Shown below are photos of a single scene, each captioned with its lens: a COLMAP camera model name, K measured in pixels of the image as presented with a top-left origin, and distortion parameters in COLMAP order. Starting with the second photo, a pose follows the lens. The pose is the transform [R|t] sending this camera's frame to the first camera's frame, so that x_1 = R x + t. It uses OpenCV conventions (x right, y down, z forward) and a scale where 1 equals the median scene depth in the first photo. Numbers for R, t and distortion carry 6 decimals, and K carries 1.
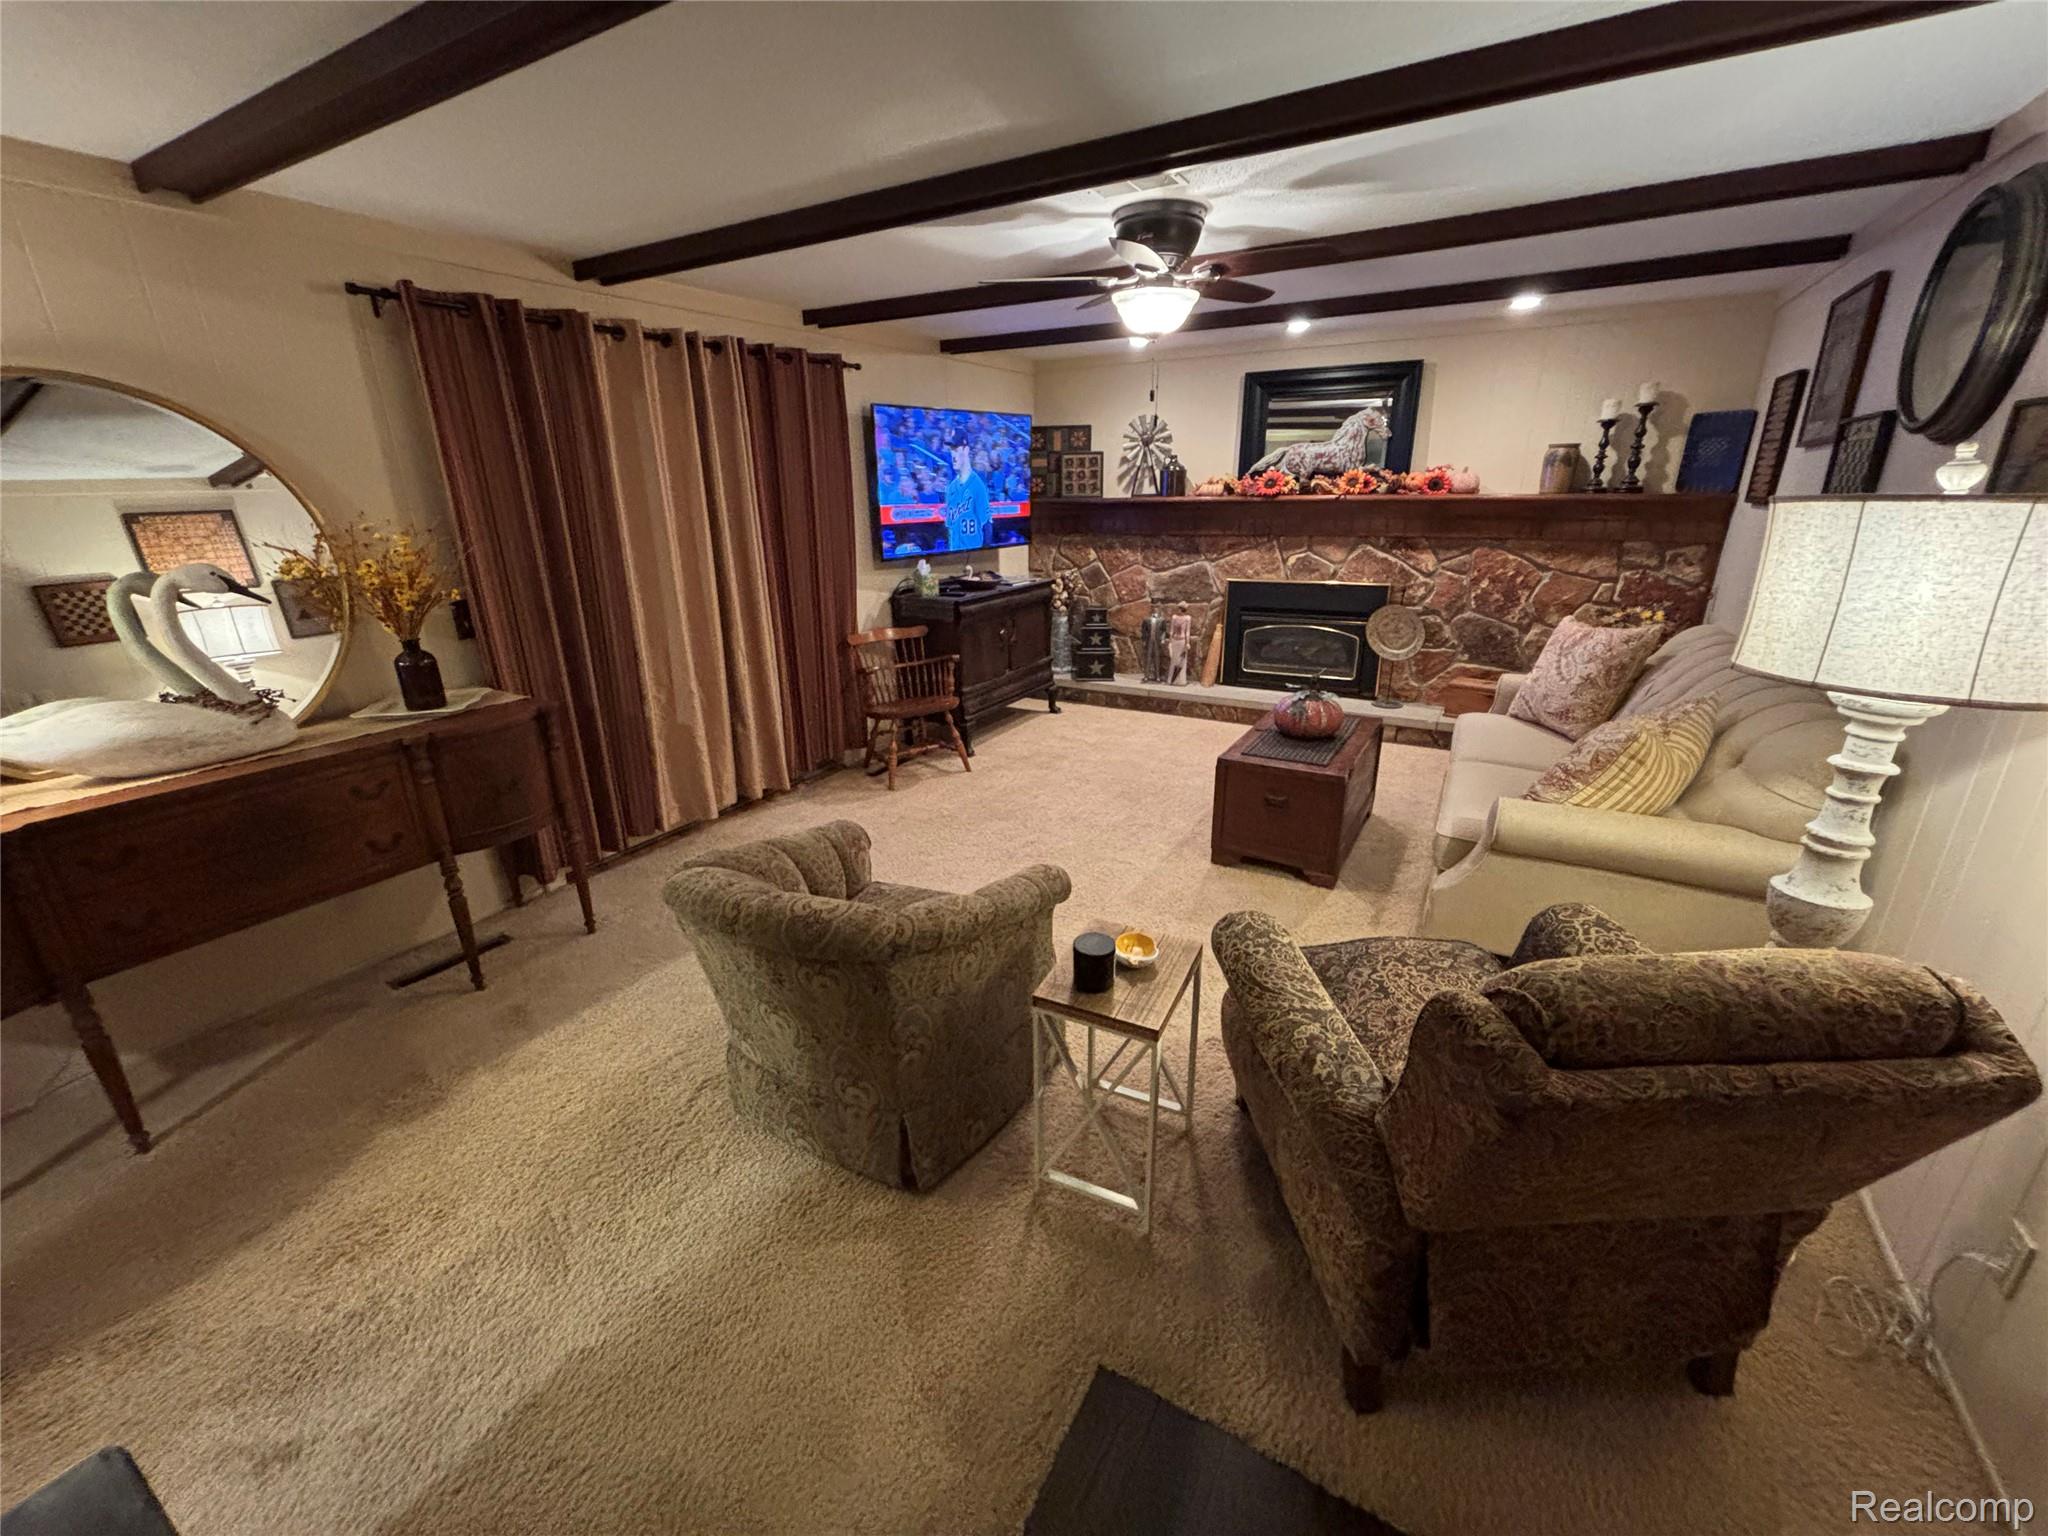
lens RADIAL K [[815.7, 0, 1020.3], [0, 815.7, 792.9], [0, 0, 1]] dist [-0.030097, 0.000088]
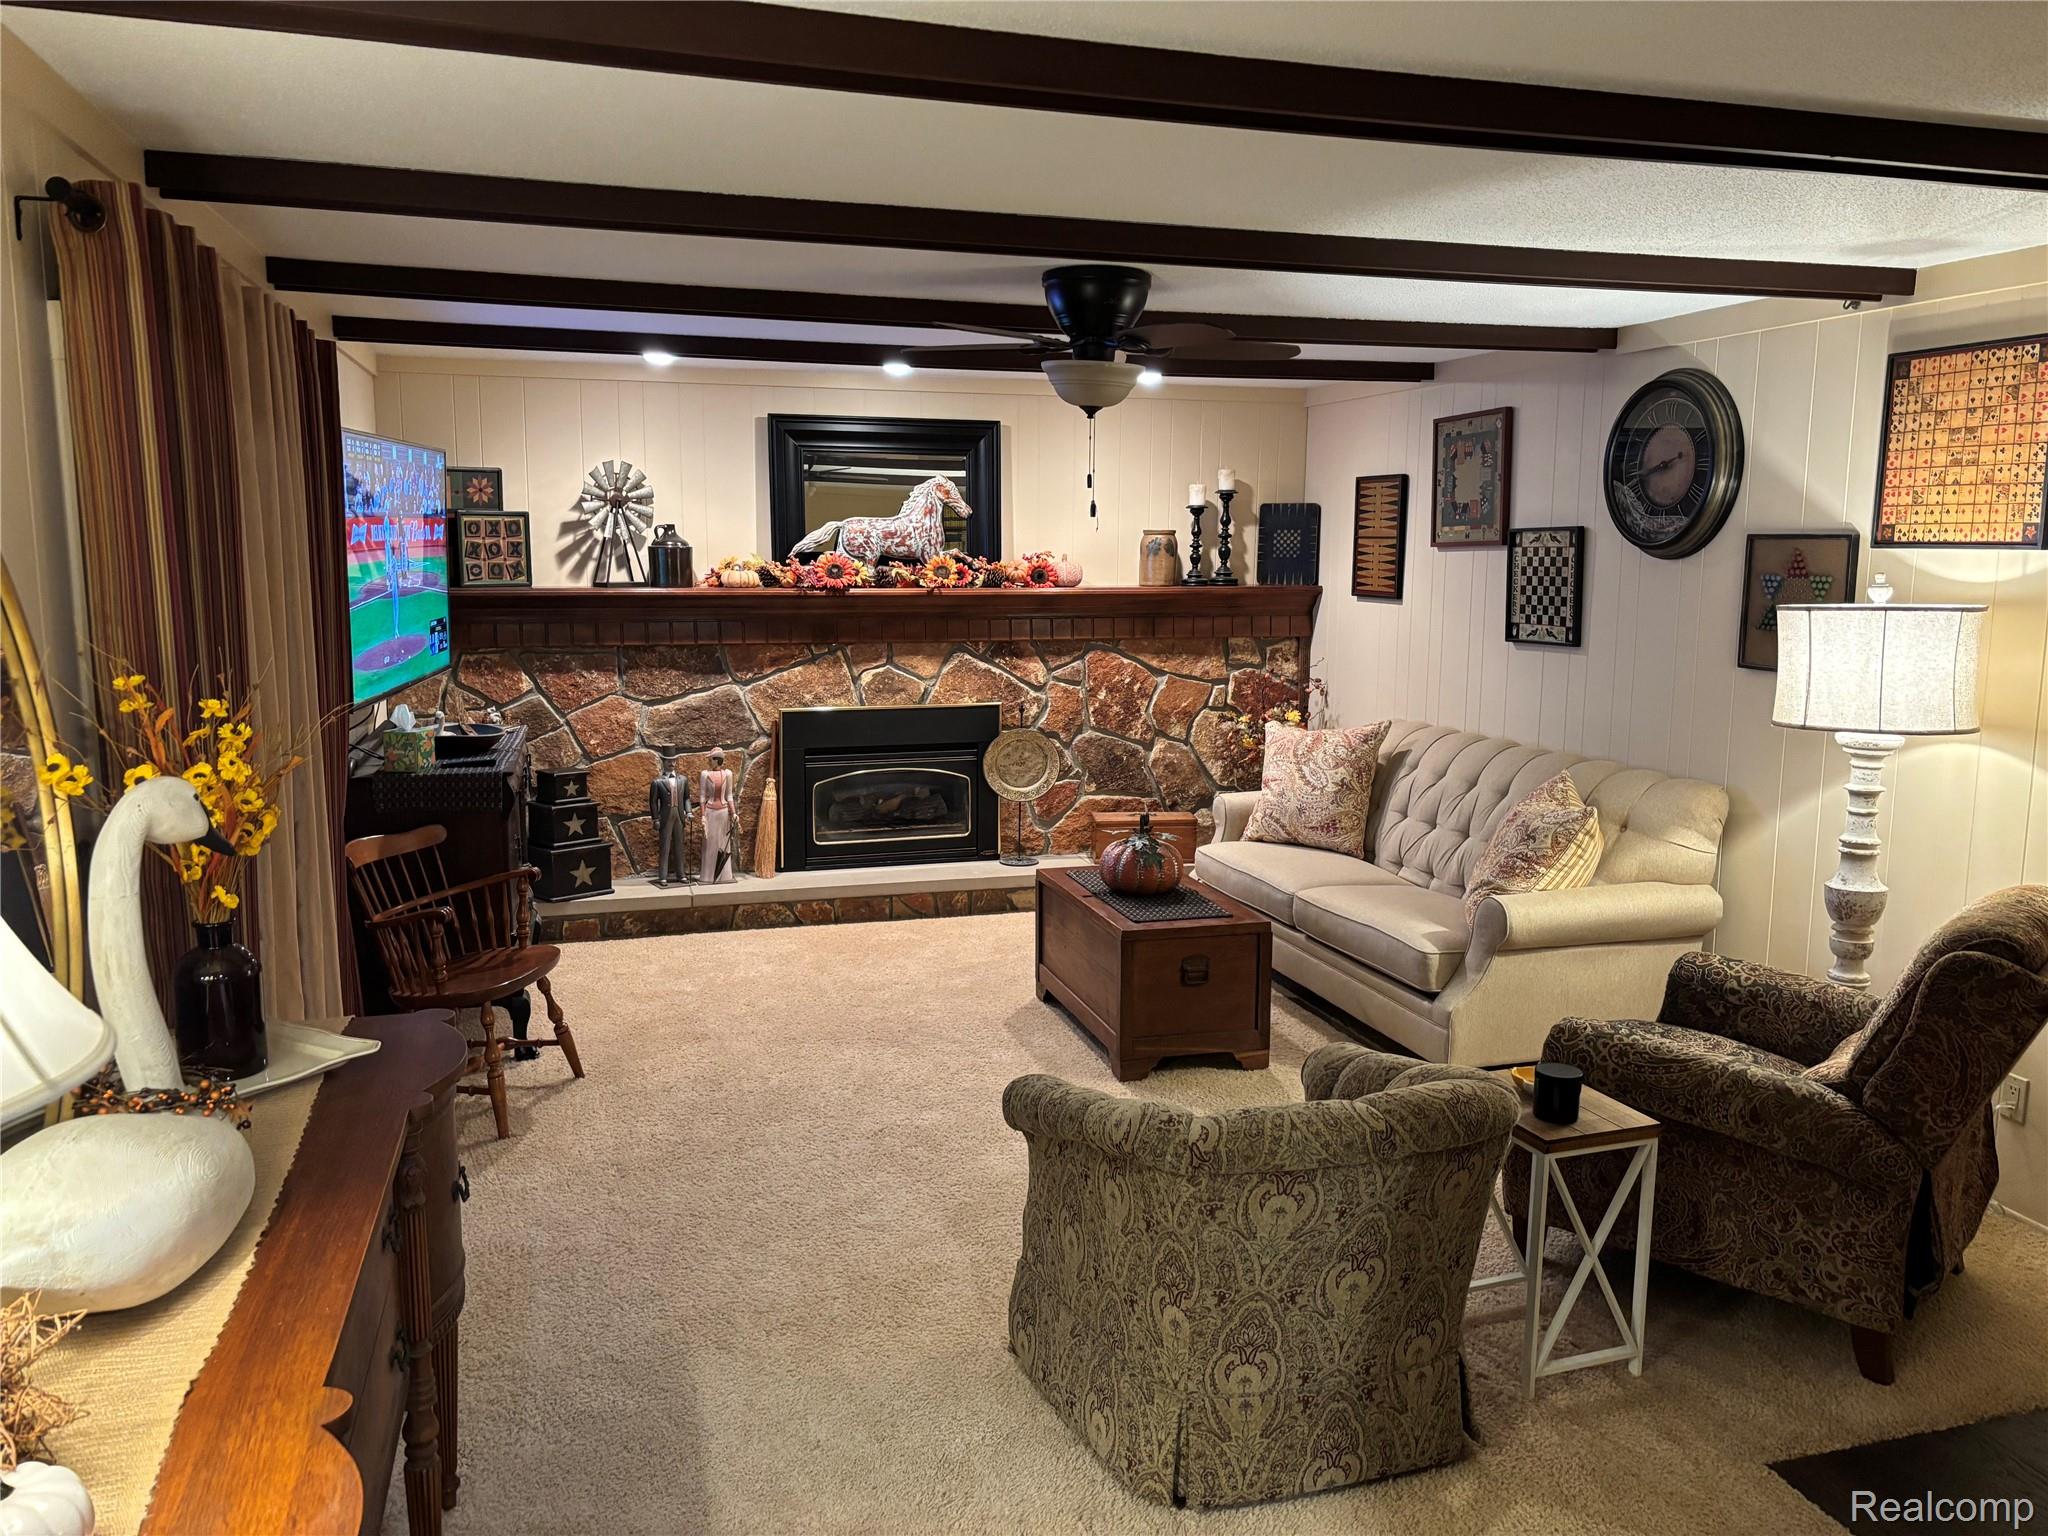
lens RADIAL K [[1533.6, 0, 1024.0], [0, 1533.6, 768.0], [0, 0, 1]] dist [0.088151, -0.182944]
pose [[0.672591, -0.079773, 0.735702, -0.575676], [0.239989, 0.963954, -0.114879, -0.032593], [-0.700019, 0.253827, 0.667491, 0.057351]]
